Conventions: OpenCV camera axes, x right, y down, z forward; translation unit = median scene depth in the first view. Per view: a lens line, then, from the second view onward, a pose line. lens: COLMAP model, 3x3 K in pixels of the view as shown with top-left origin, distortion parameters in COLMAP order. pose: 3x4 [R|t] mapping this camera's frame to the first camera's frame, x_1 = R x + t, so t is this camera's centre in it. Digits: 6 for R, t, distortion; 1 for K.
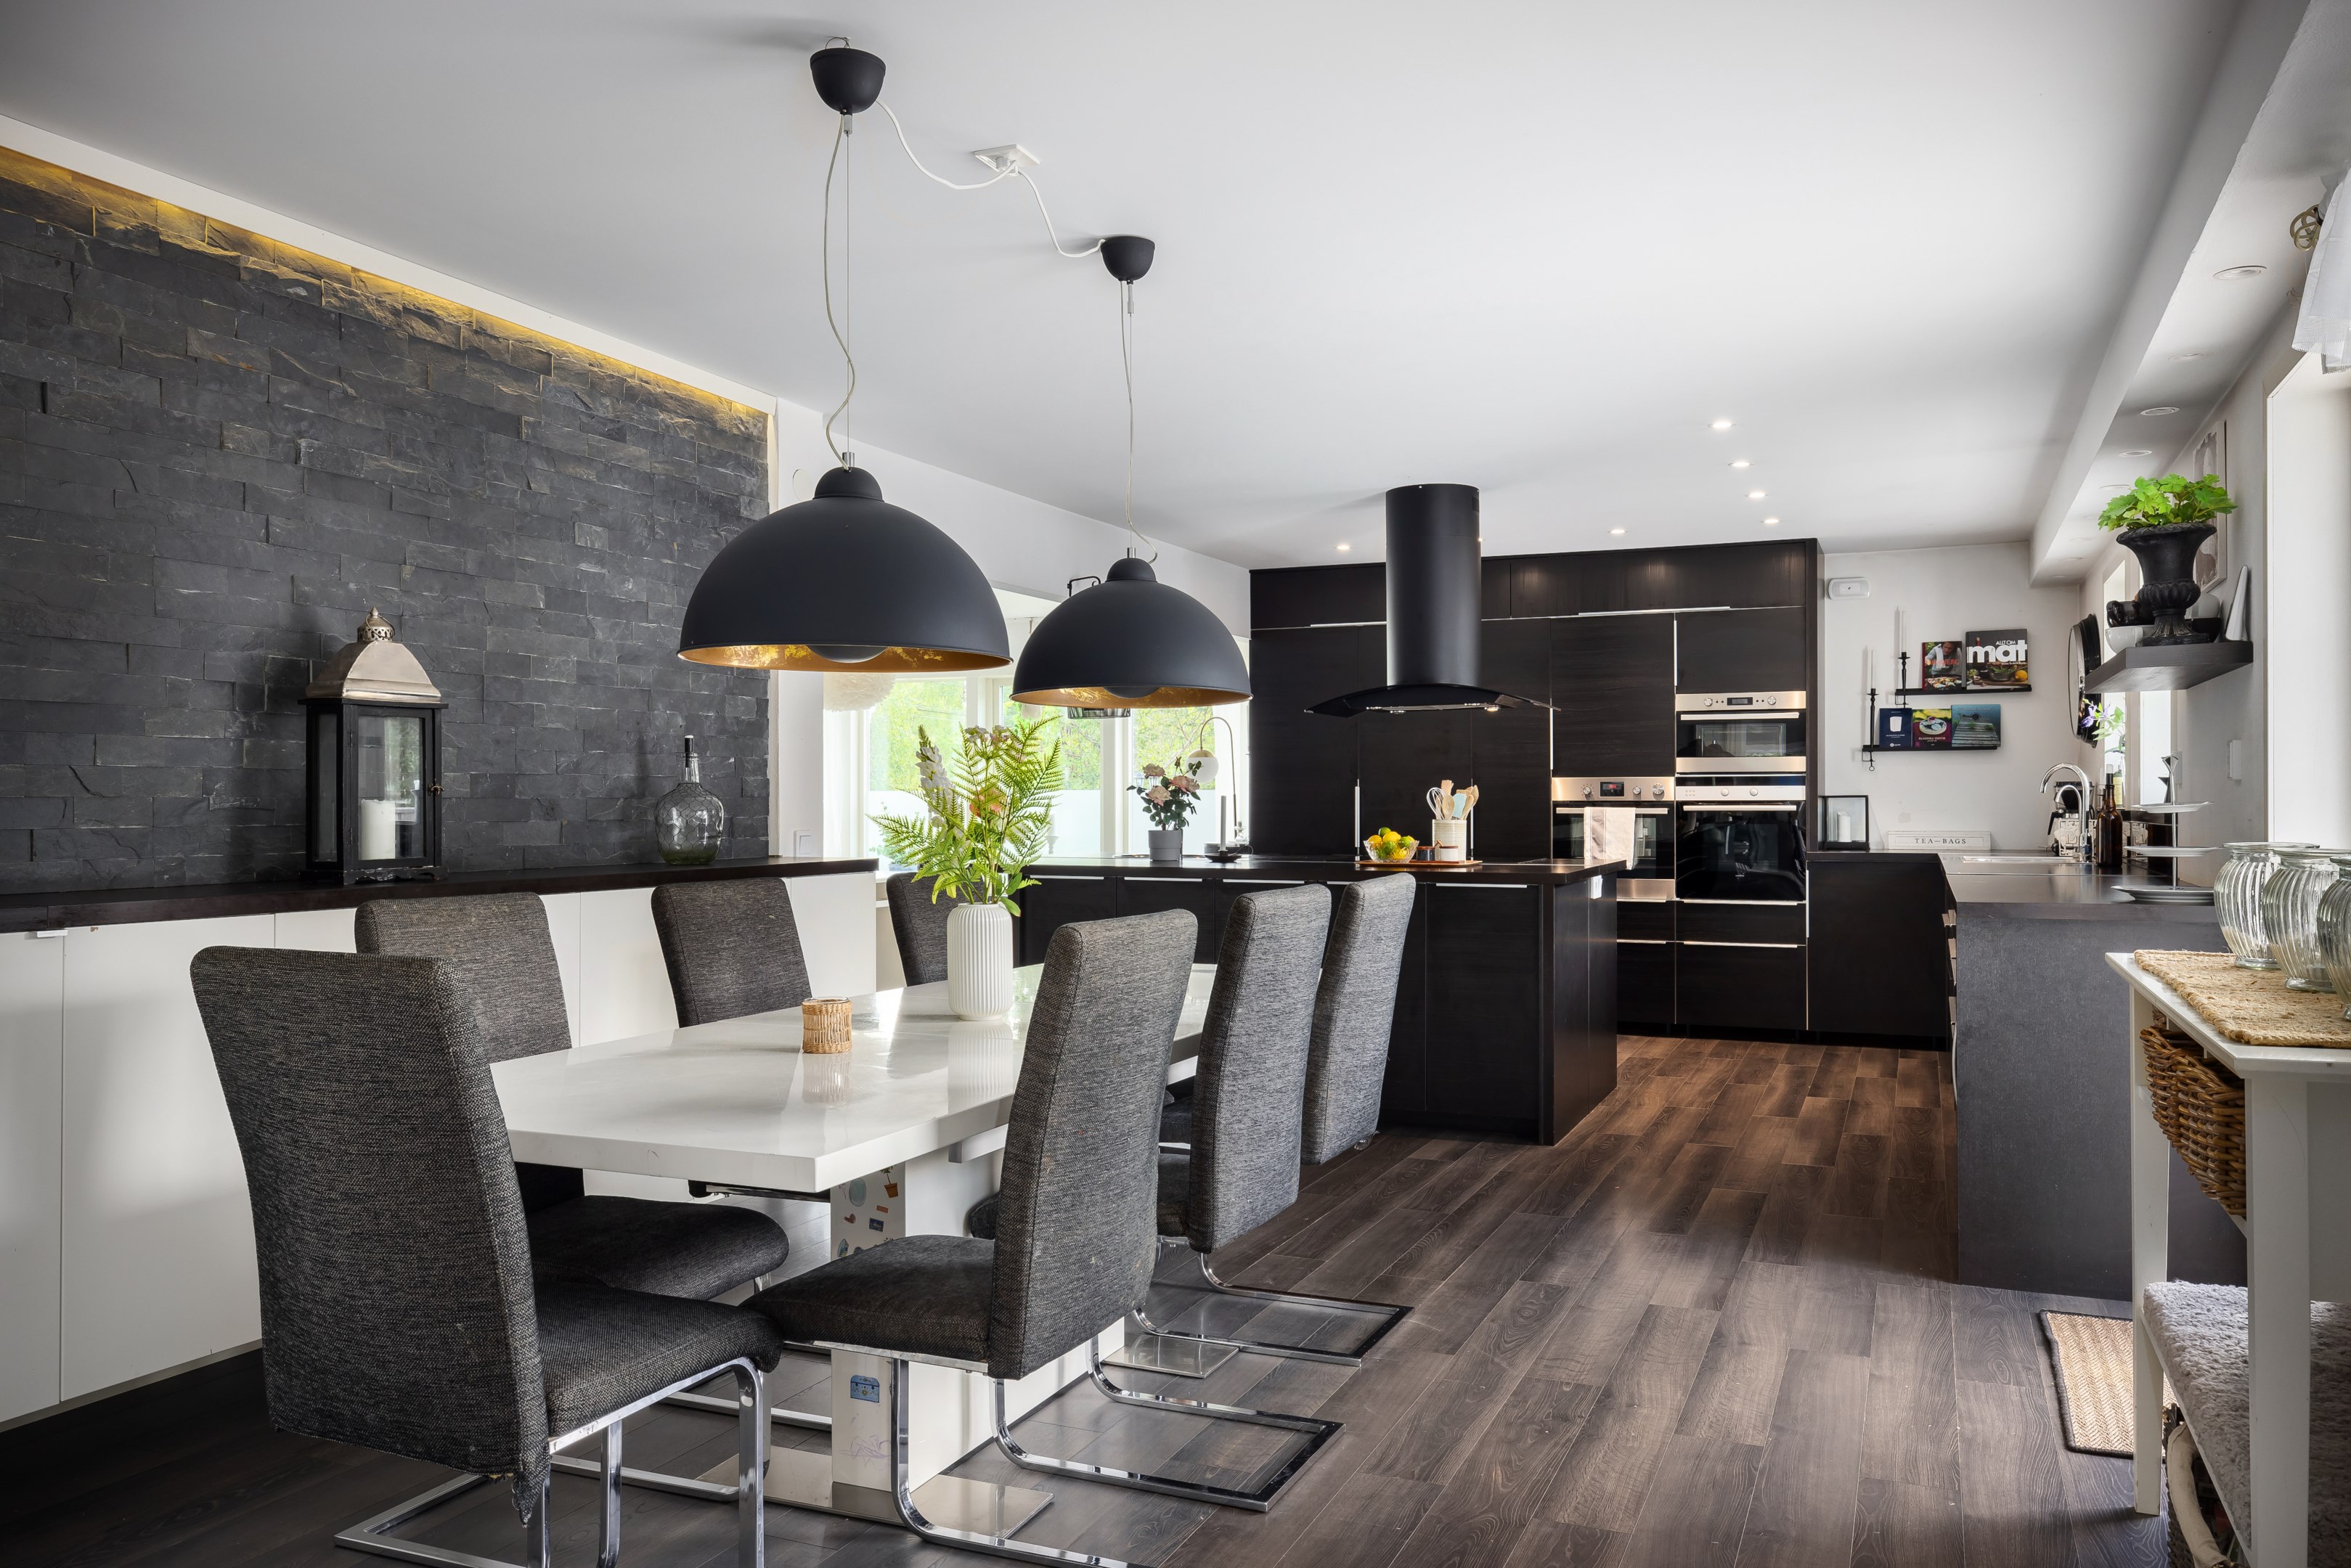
lens RADIAL K [[1724.2, 0, 1170.1], [0, 1724.2, 791.5], [0, 0, 1]] dist [-0.011033, -0.001053]
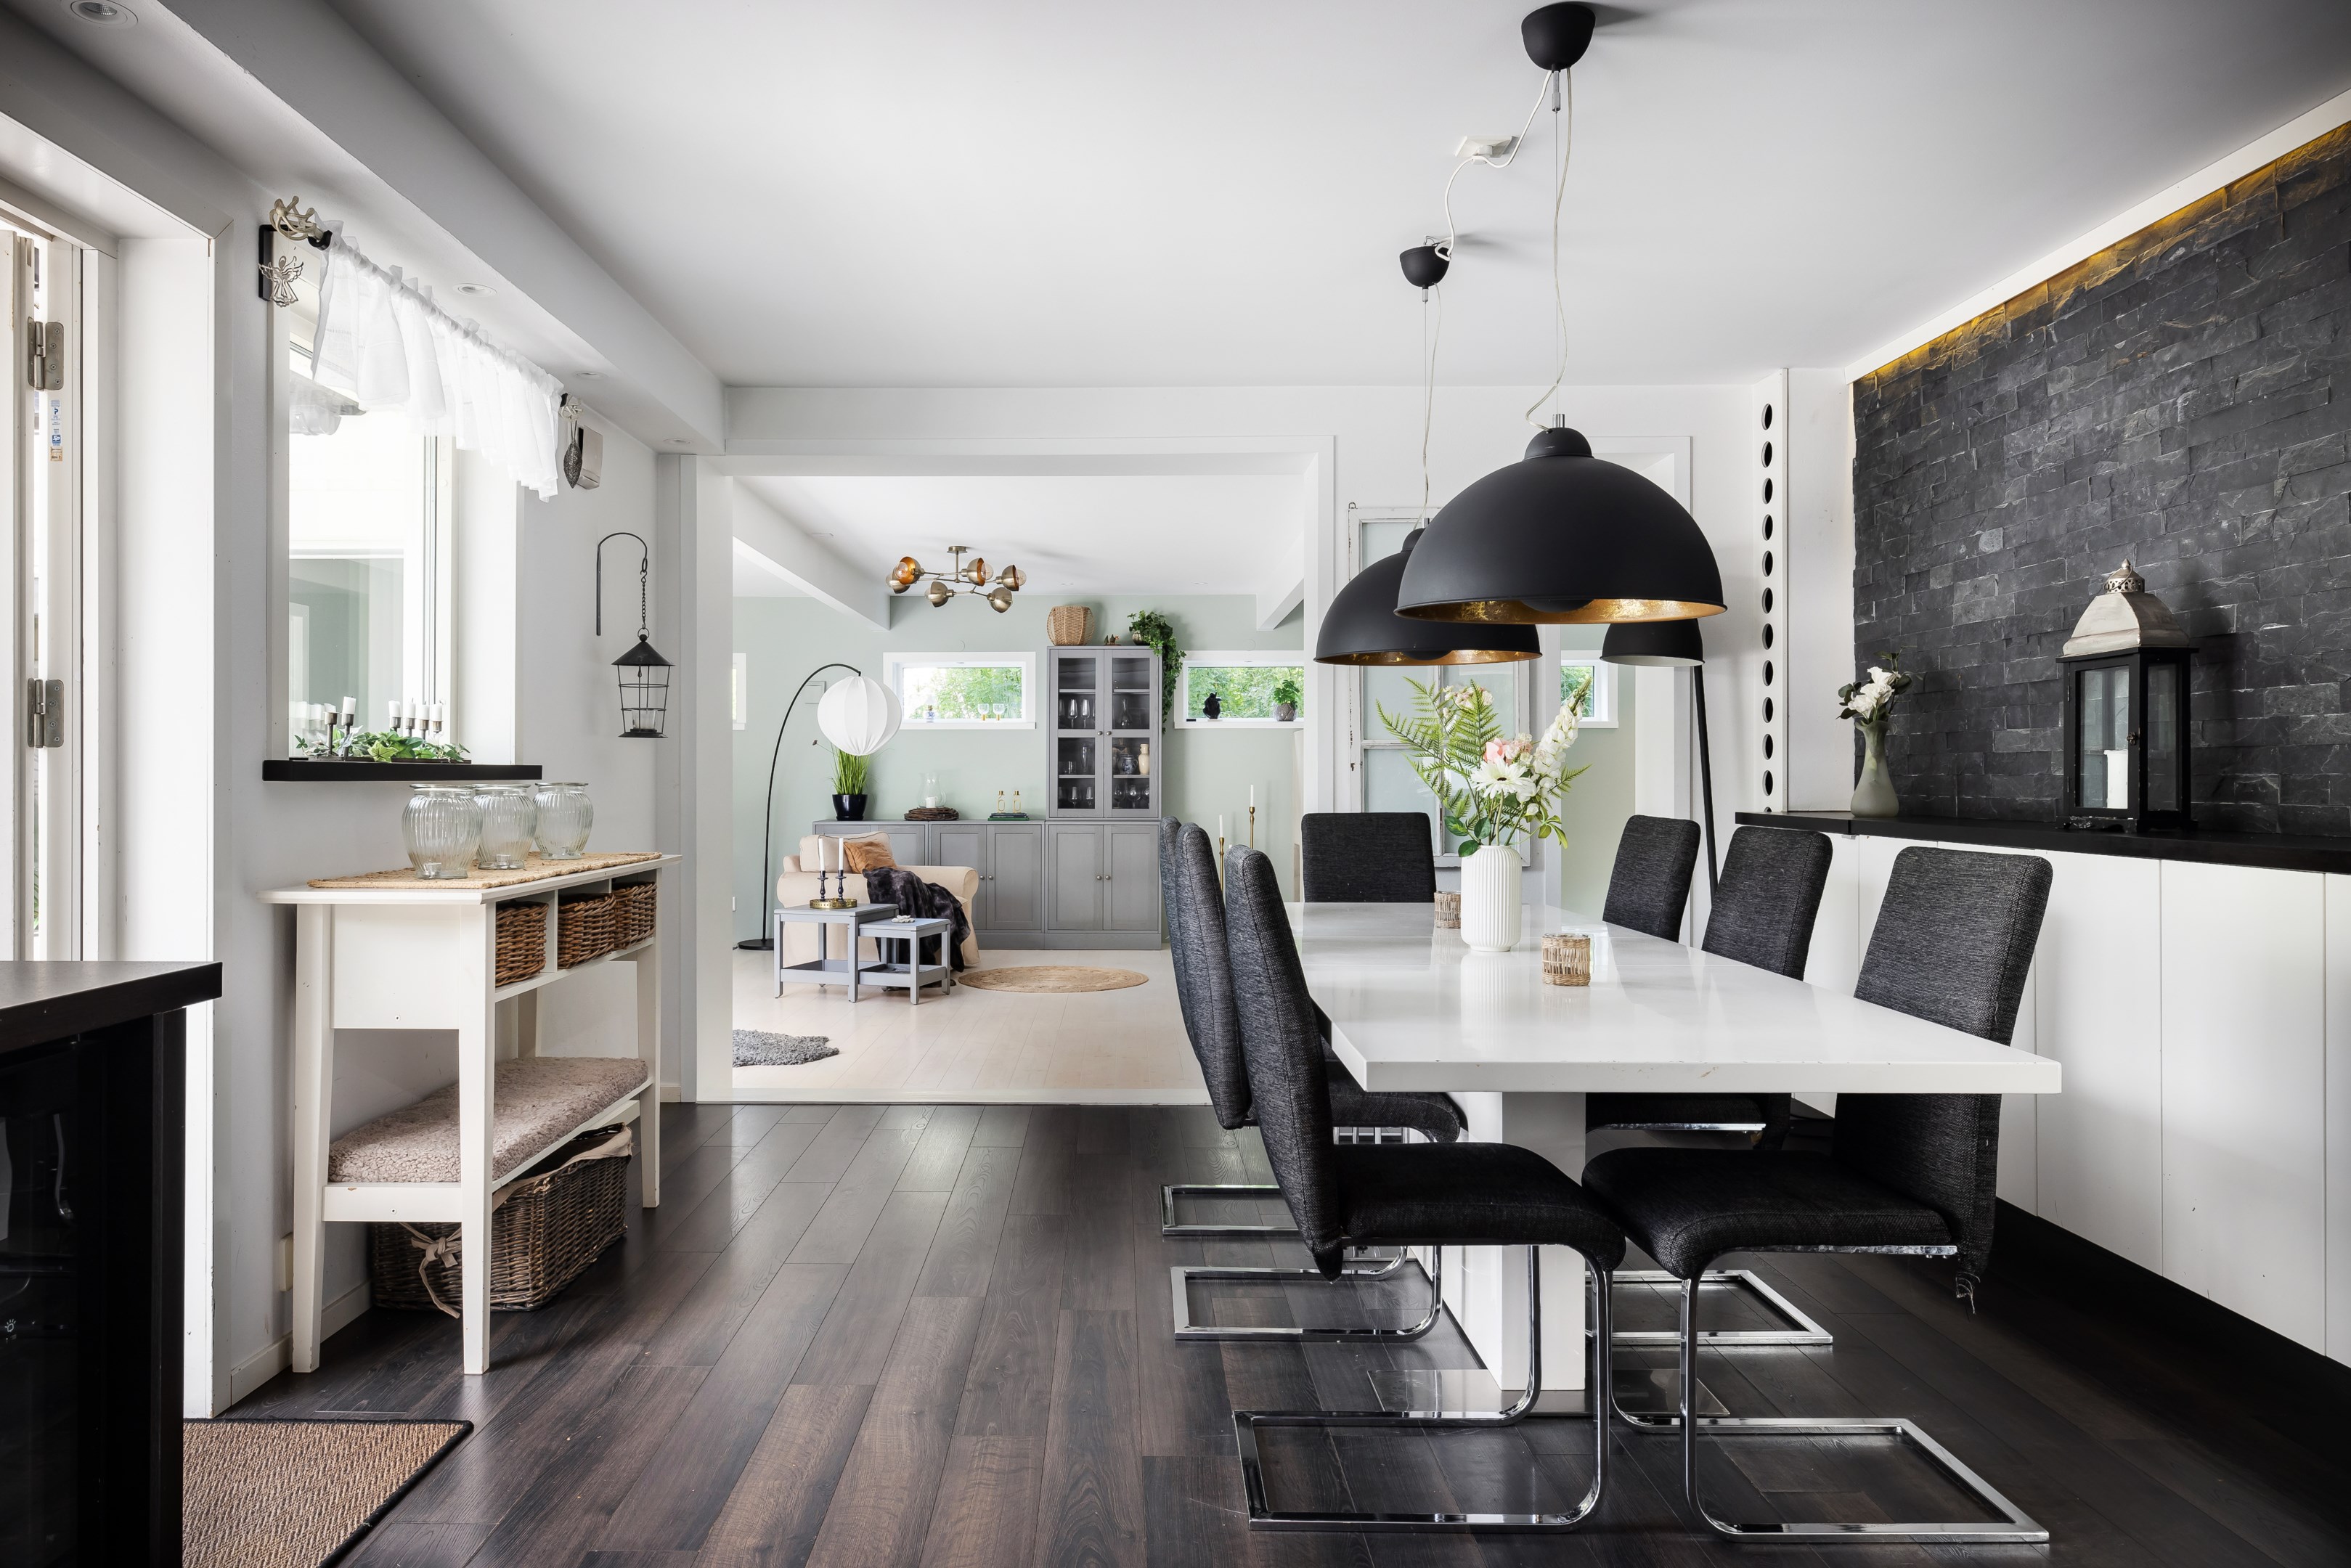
lens RADIAL K [[2386.7, 0, 1172.4], [0, 2386.7, 782.4], [0, 0, 1]] dist [0.009370, 0.000000]
pose [[-0.926506, 0.000850, -0.376278, 0.602673], [0.002725, 0.999986, -0.004451, 0.029392], [0.376269, -0.005149, -0.926496, 2.162287]]
